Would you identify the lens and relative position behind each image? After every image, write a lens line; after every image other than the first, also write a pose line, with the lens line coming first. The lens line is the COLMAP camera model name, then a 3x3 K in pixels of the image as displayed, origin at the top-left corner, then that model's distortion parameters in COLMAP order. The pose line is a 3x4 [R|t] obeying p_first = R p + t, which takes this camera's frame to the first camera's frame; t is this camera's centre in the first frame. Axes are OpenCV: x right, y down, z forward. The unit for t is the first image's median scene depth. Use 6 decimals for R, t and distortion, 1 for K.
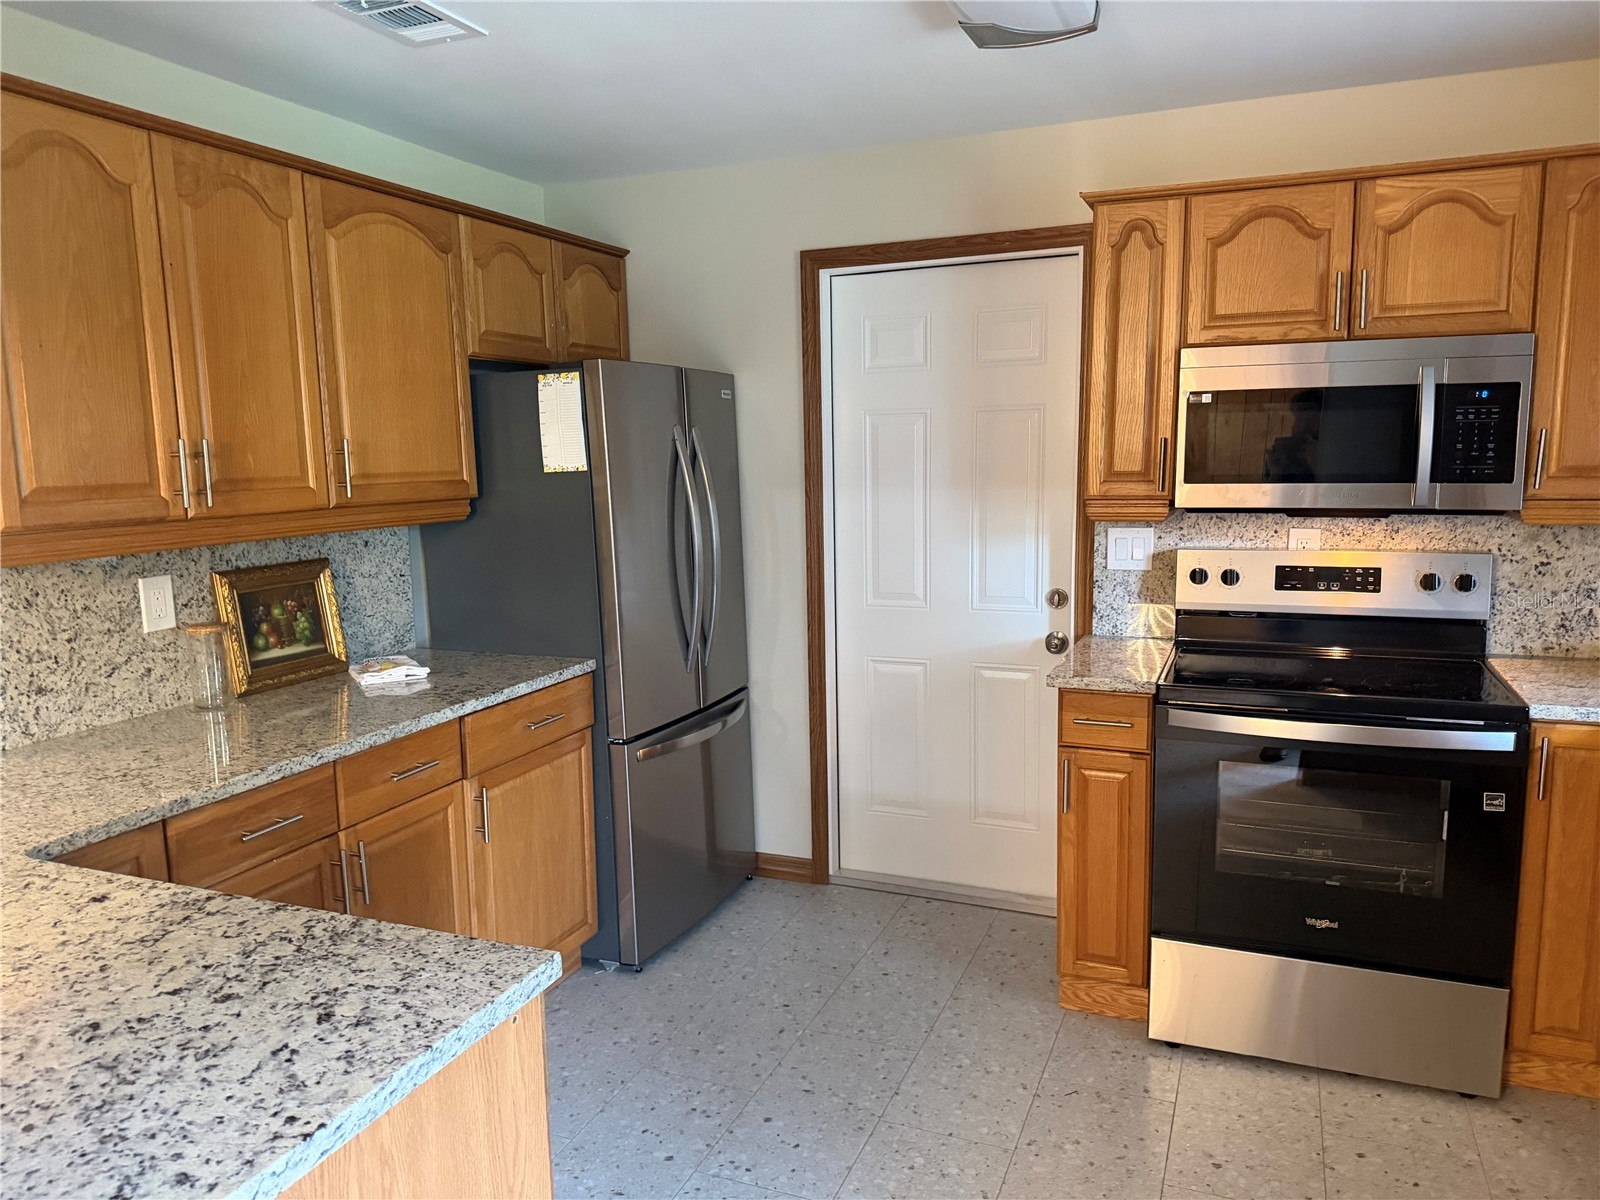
lens RADIAL K [[1127.1, 0, 778.1], [0, 1127.1, 620.3], [0, 0, 1]] dist [0.031186, -0.026811]
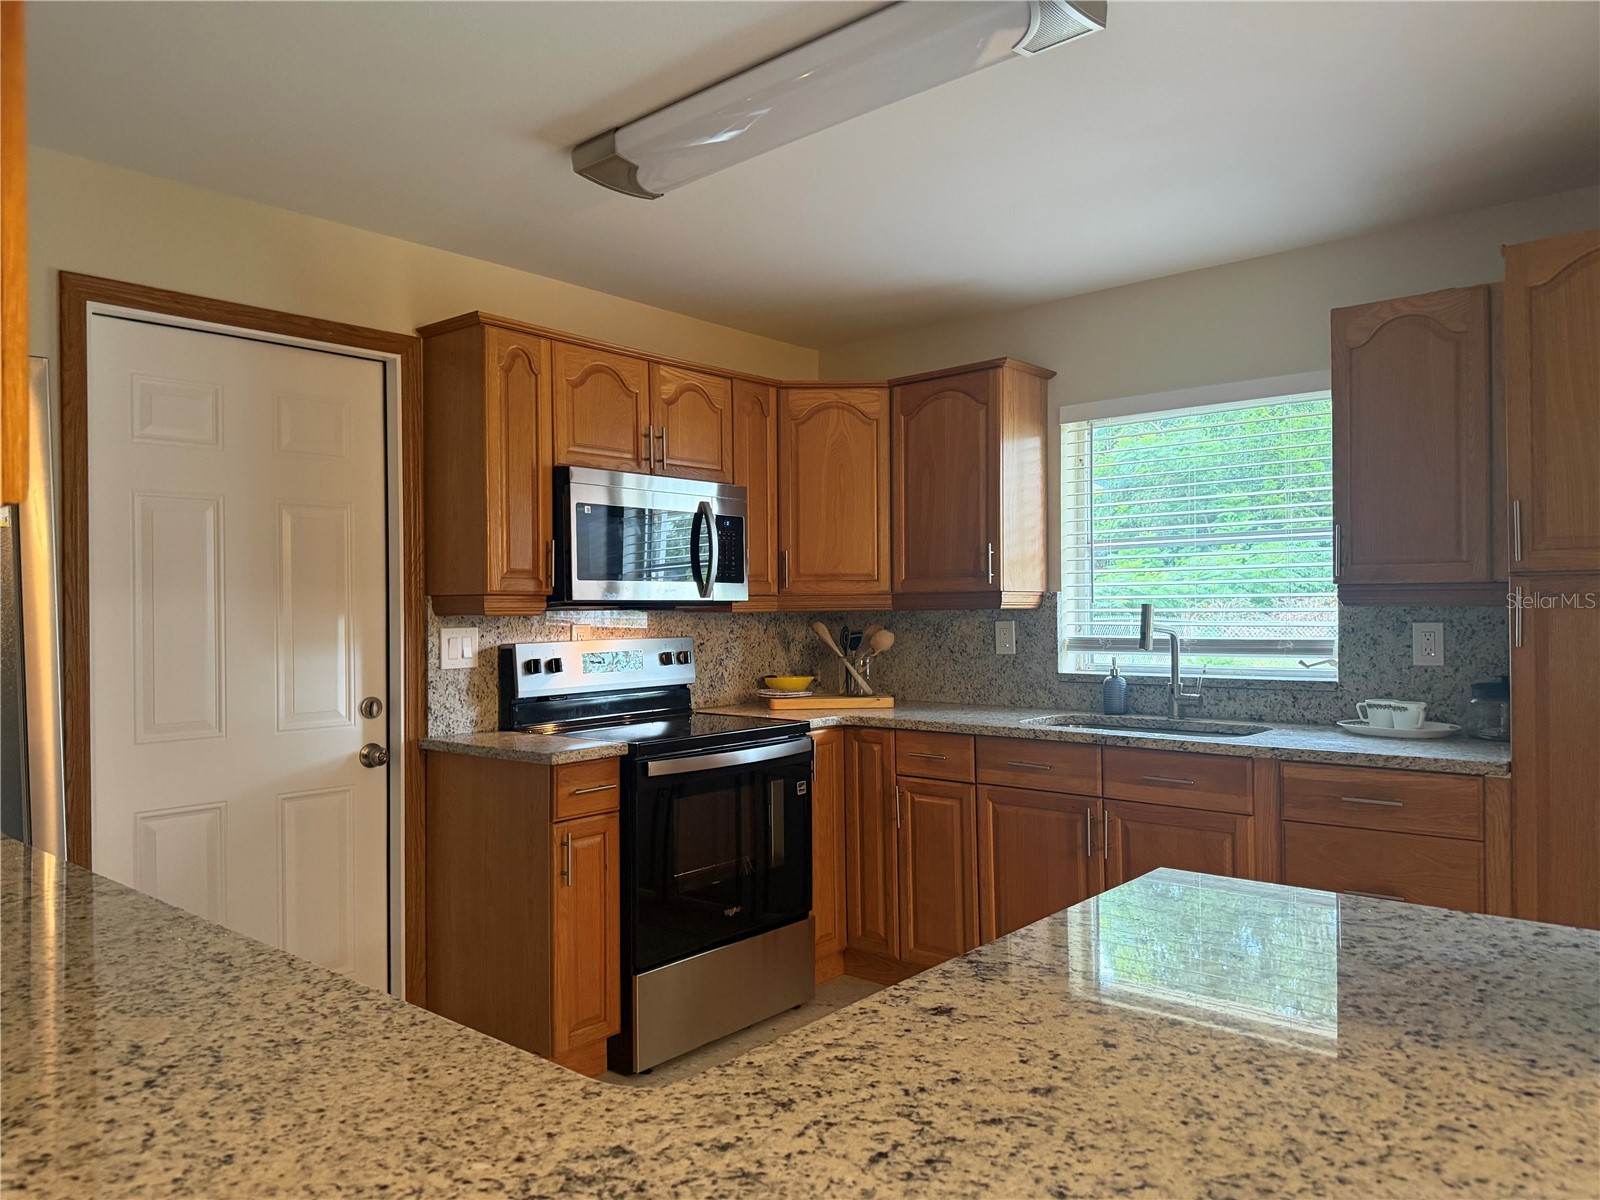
lens RADIAL K [[1127.1, 0, 812.6], [0, 1127.1, 607.8], [0, 0, 1]] dist [0.031186, -0.026811]
pose [[0.297131, 0.016348, 0.954697, -0.668979], [0.152171, 0.986264, -0.064249, 0.019064], [-0.942633, 0.164367, 0.290562, 0.435834]]
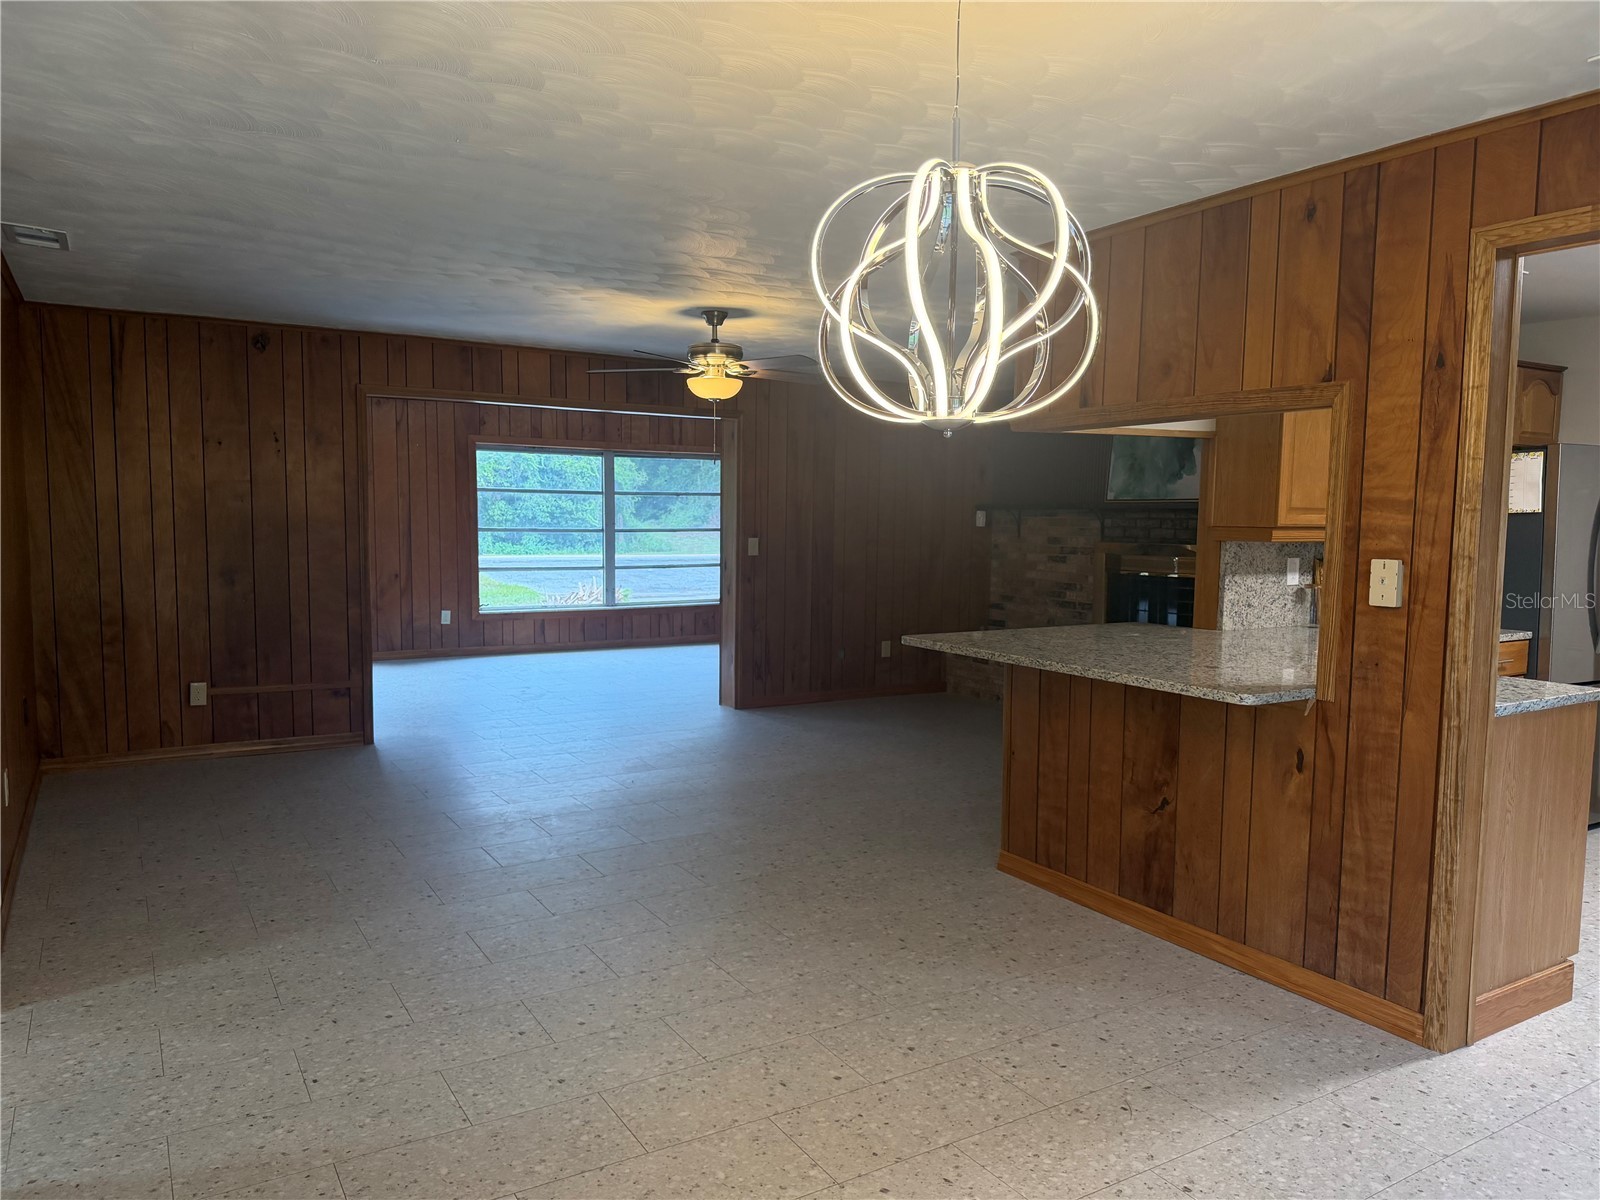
lens RADIAL K [[1127.1, 0, 805.2], [0, 1127.1, 601.1], [0, 0, 1]] dist [0.031186, -0.026811]
pose [[0.818806, 0.072013, -0.569536, -0.103516], [-0.112465, 0.992999, -0.036131, 0.180000], [0.562947, 0.093637, 0.821172, -0.961277]]
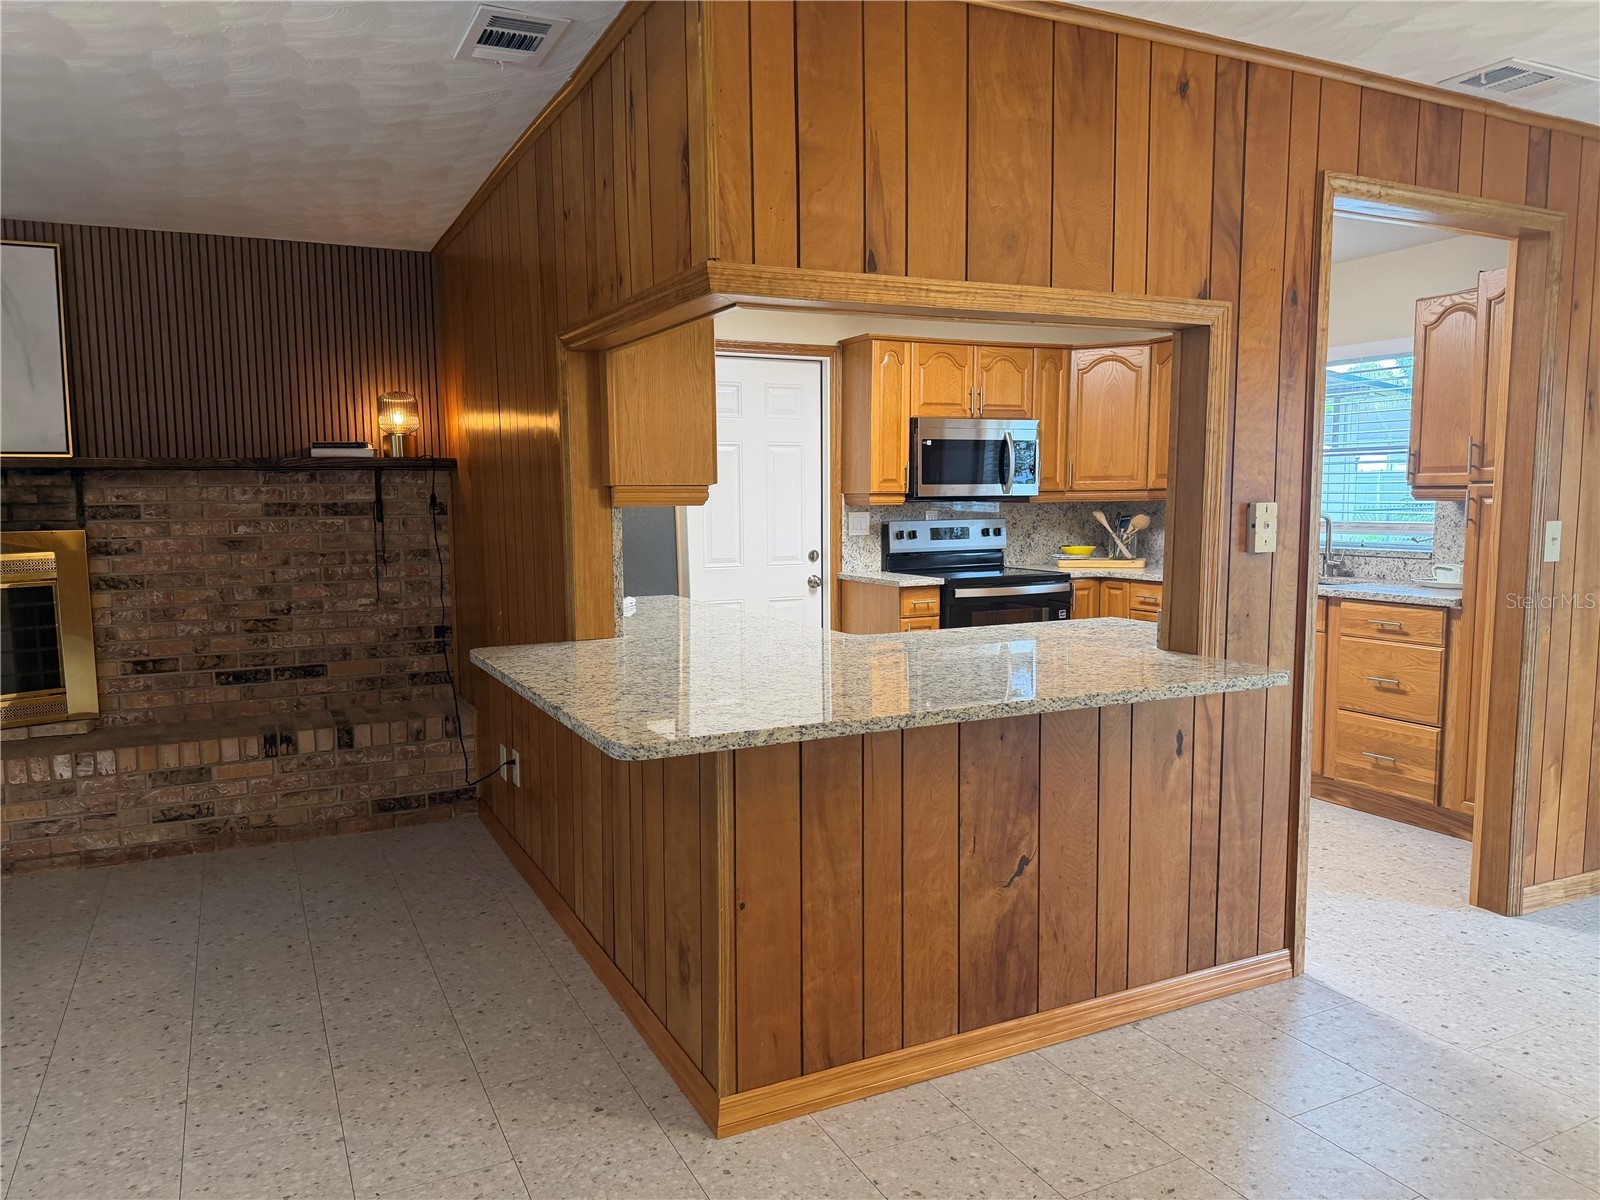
lens RADIAL K [[1127.1, 0, 802.9], [0, 1127.1, 605.6], [0, 0, 1]] dist [0.031186, -0.026811]
pose [[0.645702, -0.062744, 0.761008, -1.301115], [0.117204, 0.992952, -0.017578, 0.102352], [-0.754541, 0.100543, 0.648505, -0.115310]]
